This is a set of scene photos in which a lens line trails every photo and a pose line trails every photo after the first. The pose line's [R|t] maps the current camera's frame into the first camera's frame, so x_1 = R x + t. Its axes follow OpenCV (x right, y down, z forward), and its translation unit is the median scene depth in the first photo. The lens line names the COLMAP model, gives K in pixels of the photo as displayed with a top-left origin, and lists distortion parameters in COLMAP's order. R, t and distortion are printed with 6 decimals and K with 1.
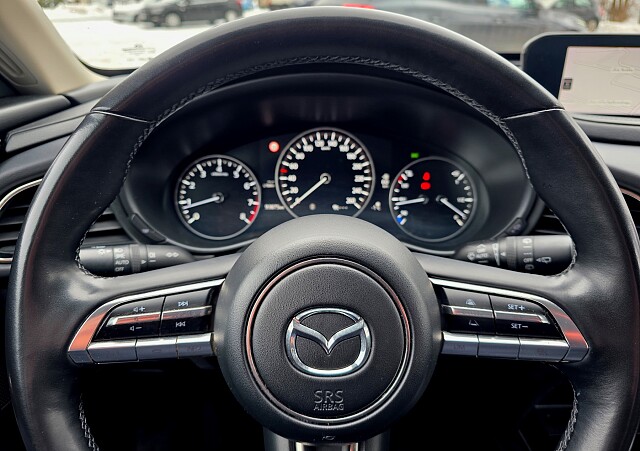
lens RADIAL K [[469.6, 0, 320.0], [0, 469.6, 225.5], [0, 0, 1]] dist [0.042647, -0.002104]
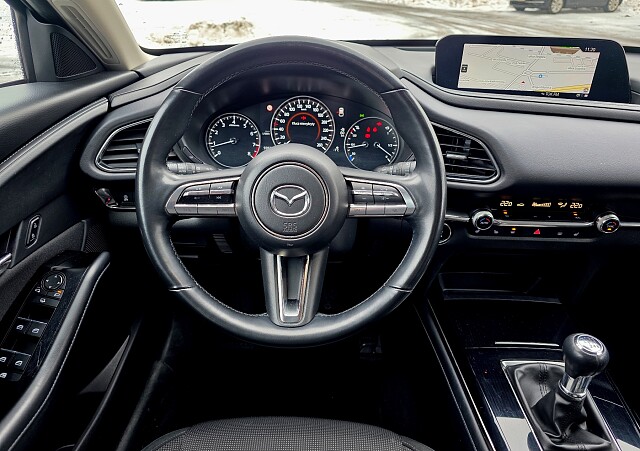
lens RADIAL K [[453.0, 0, 320.0], [0, 453.0, 225.5], [0, 0, 1]] dist [0.063348, -0.000105]
pose [[0.999832, 0.018284, -0.001491, 0.076114], [-0.018094, 0.996321, 0.083766, 0.087687], [0.003017, -0.083725, 0.996484, -0.512211]]
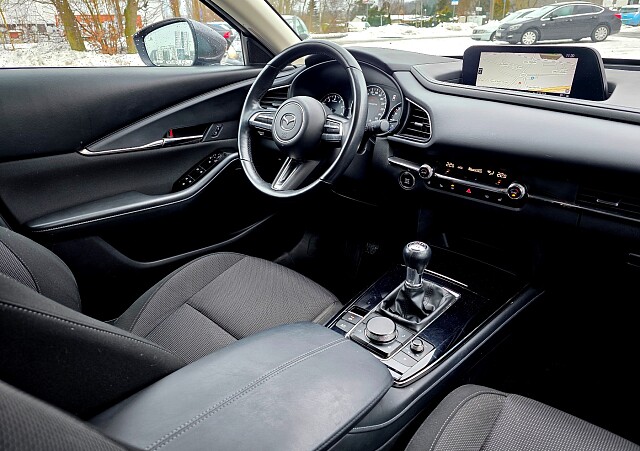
lens RADIAL K [[453.0, 0, 320.0], [0, 453.0, 225.5], [0, 0, 1]] dist [0.063348, -0.000105]
pose [[0.711466, 0.259287, -0.653136, 1.507485], [-0.270154, 0.958932, 0.086403, 0.342270], [0.648716, 0.114974, 0.752295, -0.818447]]
